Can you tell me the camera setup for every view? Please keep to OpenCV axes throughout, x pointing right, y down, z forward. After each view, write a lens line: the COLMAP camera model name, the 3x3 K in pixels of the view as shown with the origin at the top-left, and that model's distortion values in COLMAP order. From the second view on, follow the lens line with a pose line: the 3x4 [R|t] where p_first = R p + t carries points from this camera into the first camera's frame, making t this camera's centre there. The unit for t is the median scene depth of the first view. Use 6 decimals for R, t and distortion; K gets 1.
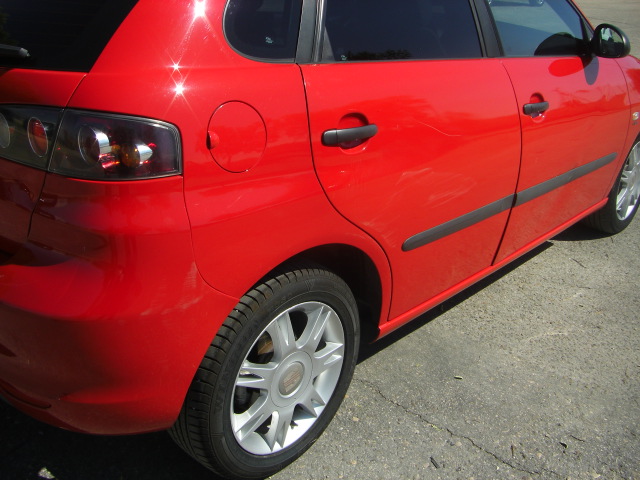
lens RADIAL K [[732.5, 0, 319.7], [0, 732.5, 197.5], [0, 0, 1]] dist [-0.208068, 0.214423]
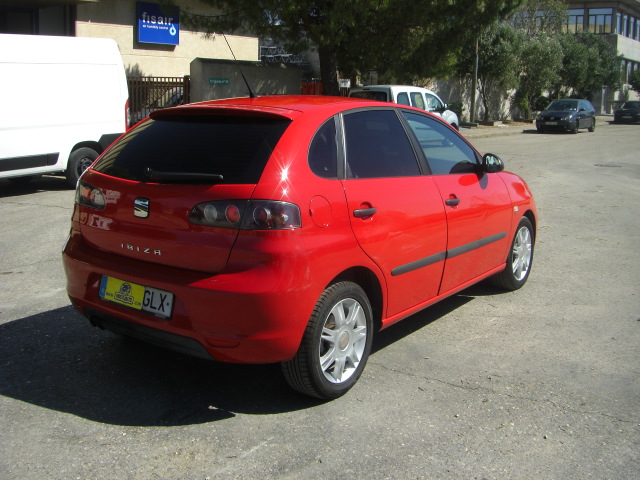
lens RADIAL K [[732.5, 0, 319.7], [0, 732.5, 197.5], [0, 0, 1]] dist [-0.208068, 0.214423]
pose [[0.992297, -0.061048, 0.107794, -0.267872], [0.082114, 0.975657, -0.203350, 0.248577], [-0.092755, 0.210635, 0.973154, -0.884686]]
